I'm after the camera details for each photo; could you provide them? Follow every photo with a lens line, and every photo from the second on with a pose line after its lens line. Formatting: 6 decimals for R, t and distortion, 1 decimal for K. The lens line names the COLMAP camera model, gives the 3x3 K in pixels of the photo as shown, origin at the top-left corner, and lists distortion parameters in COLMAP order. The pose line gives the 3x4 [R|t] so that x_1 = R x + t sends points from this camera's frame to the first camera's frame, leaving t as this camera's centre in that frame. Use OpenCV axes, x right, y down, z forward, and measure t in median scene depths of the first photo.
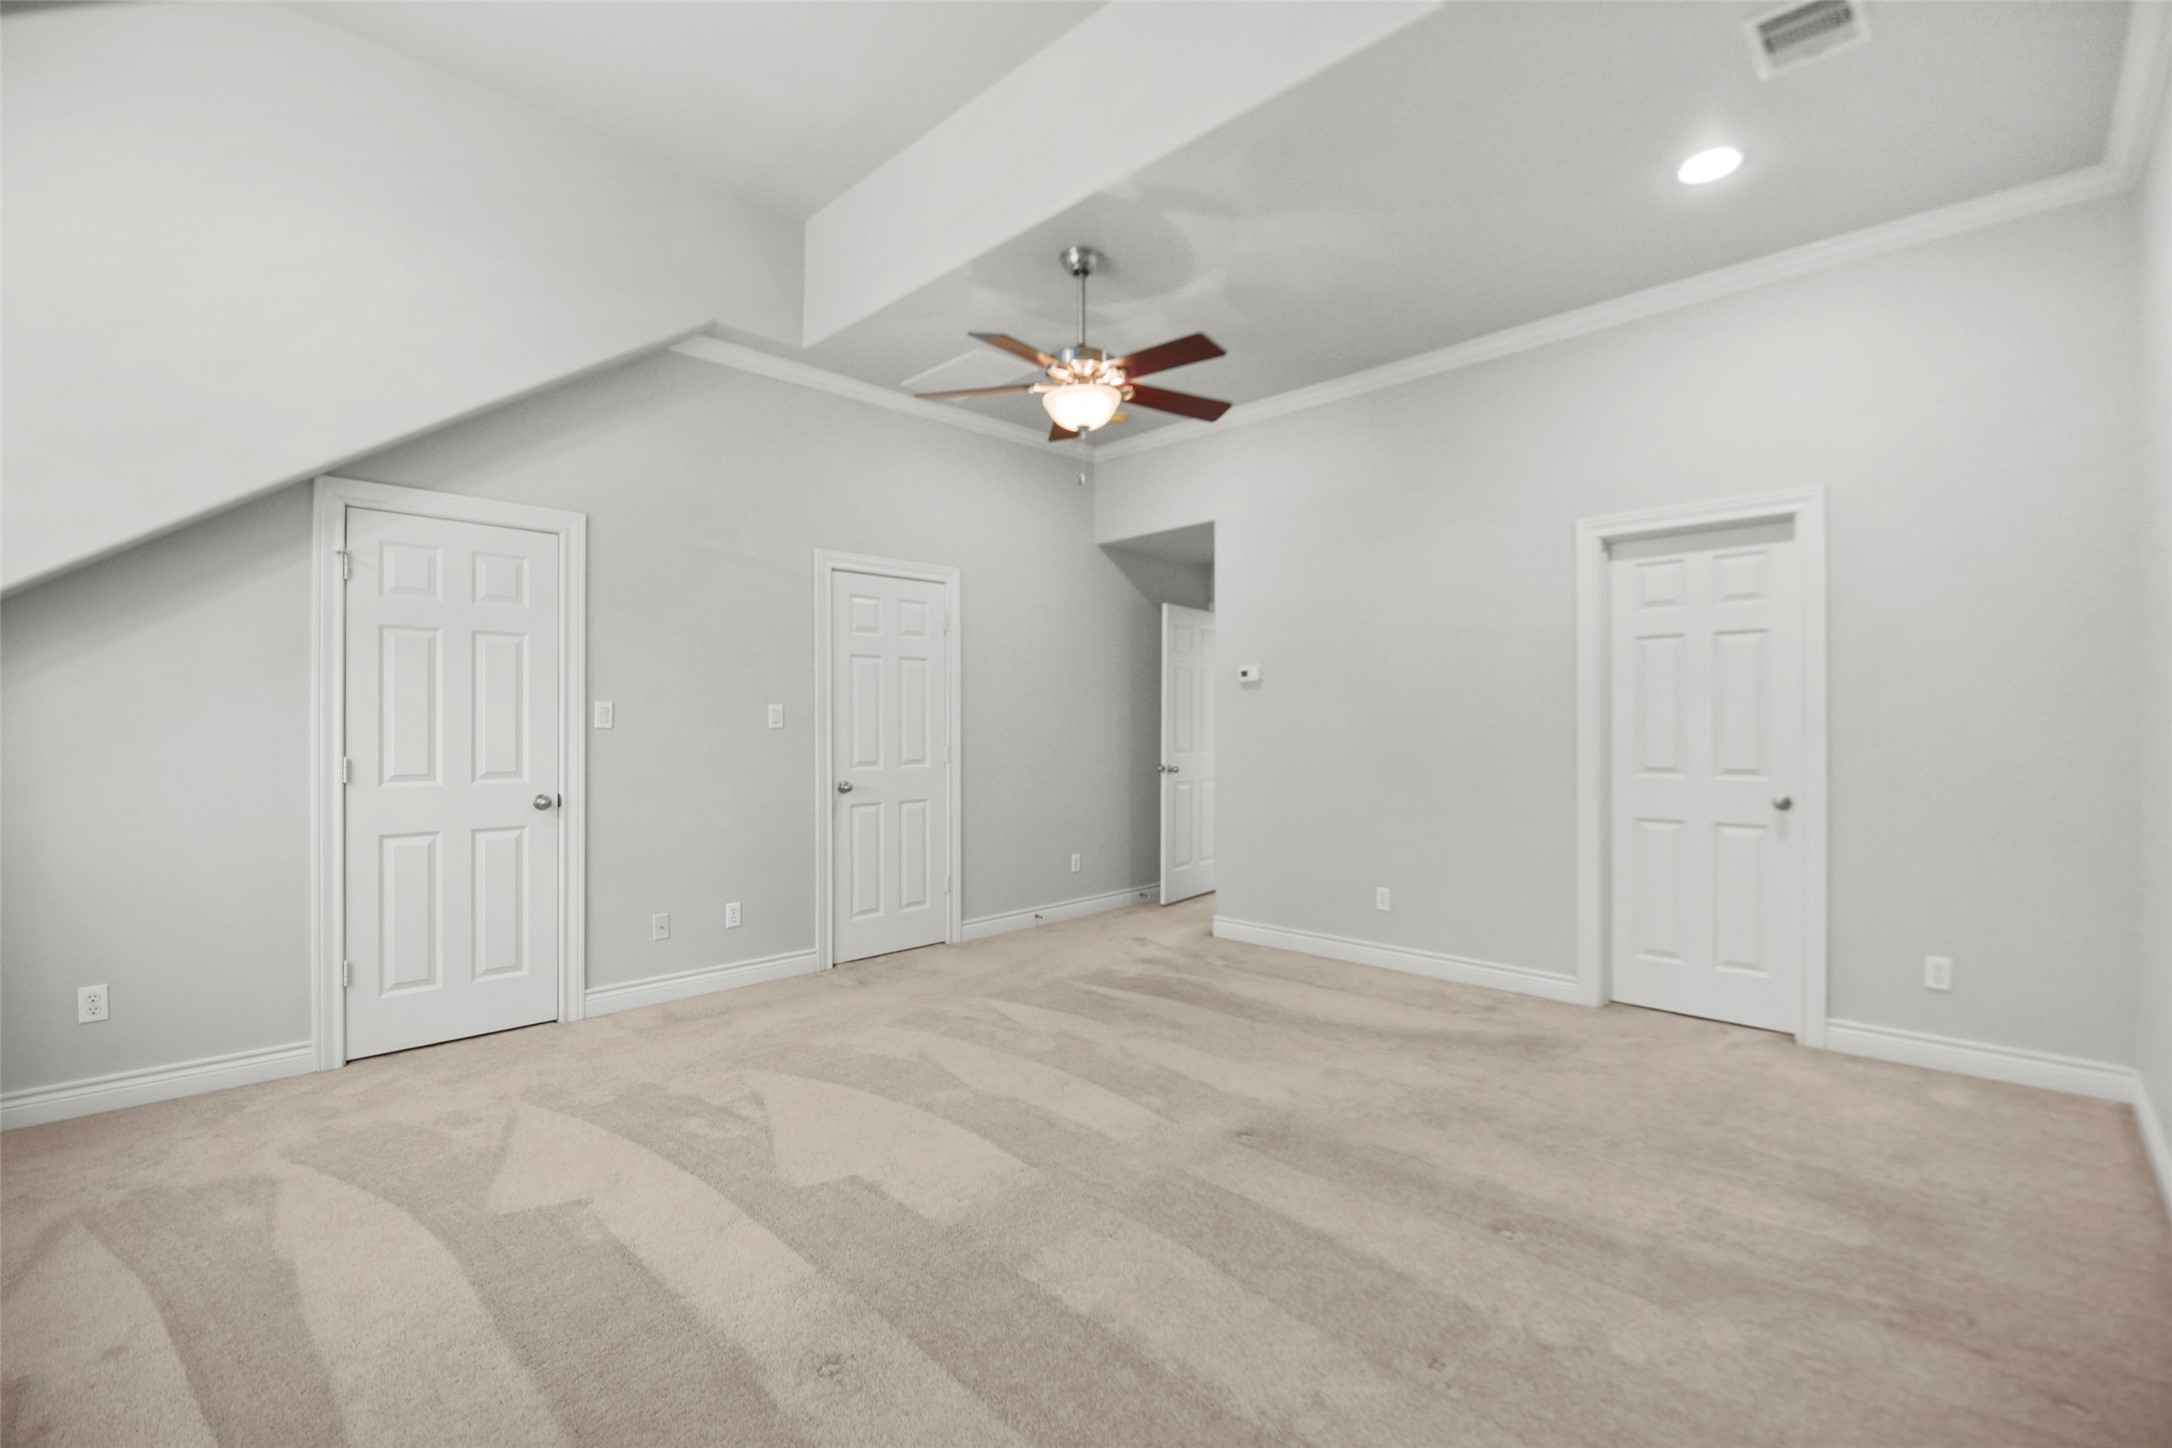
lens RADIAL K [[959.7, 0, 1115.1], [0, 959.7, 722.9], [0, 0, 1]] dist [0.003274, -0.010498]
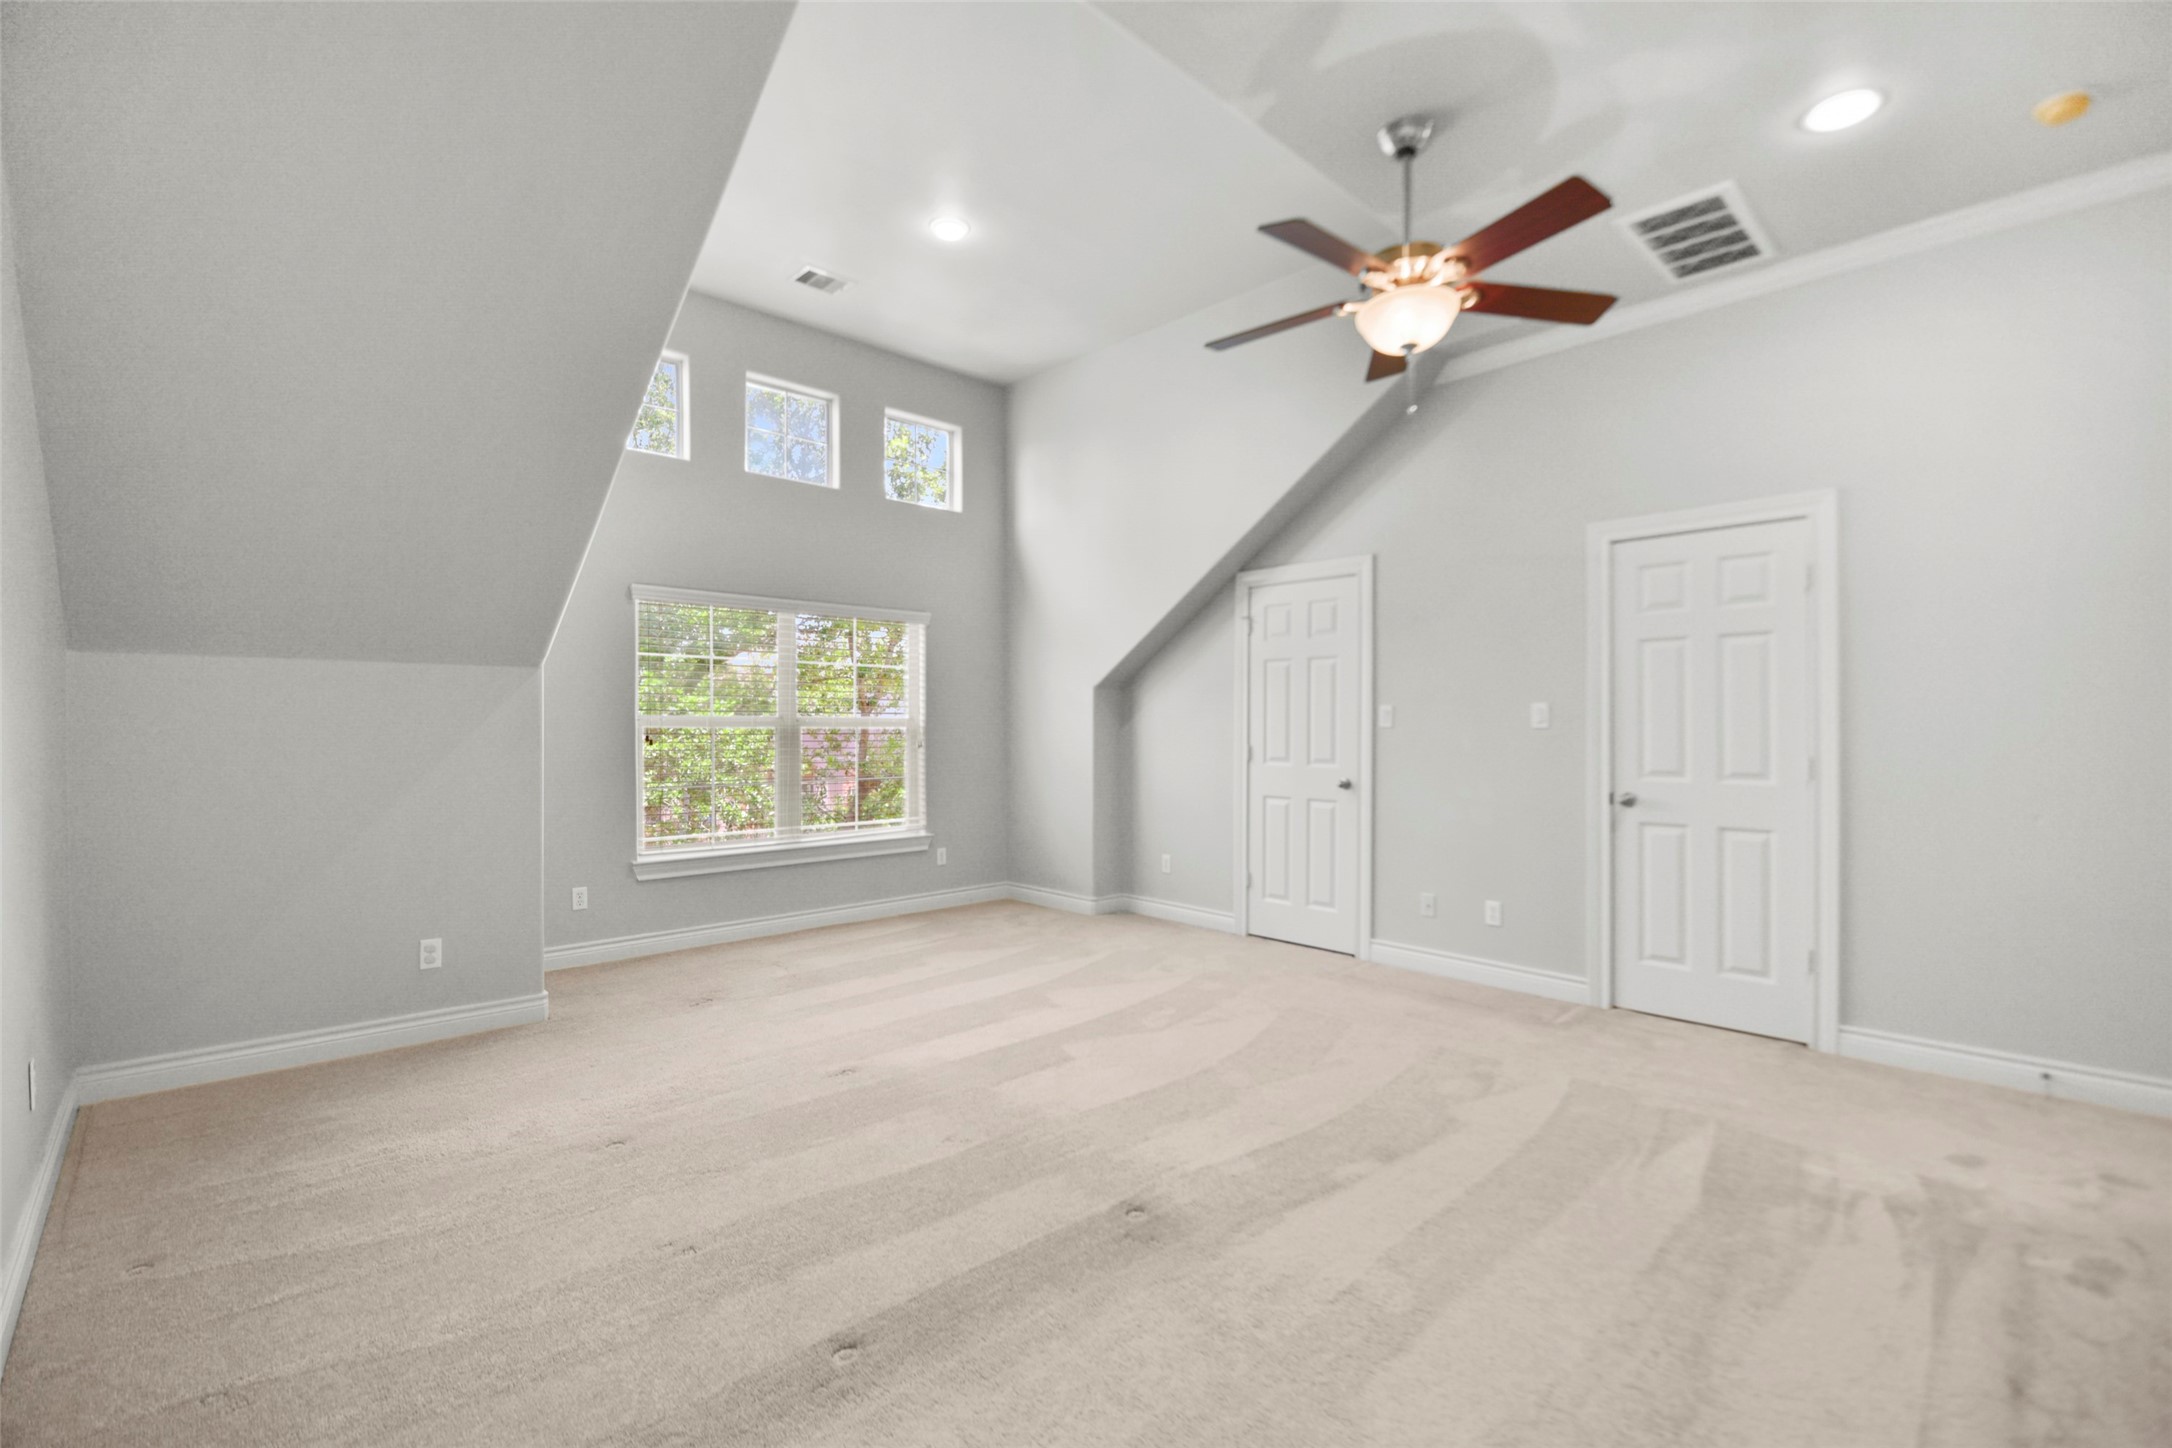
lens RADIAL K [[959.7, 0, 1115.1], [0, 959.7, 722.9], [0, 0, 1]] dist [0.003274, -0.010498]
pose [[-0.039589, 0.000711, -0.999216, 0.690295], [0.001910, 0.999998, 0.000636, -0.001259], [0.999214, -0.001884, -0.039591, 0.713432]]
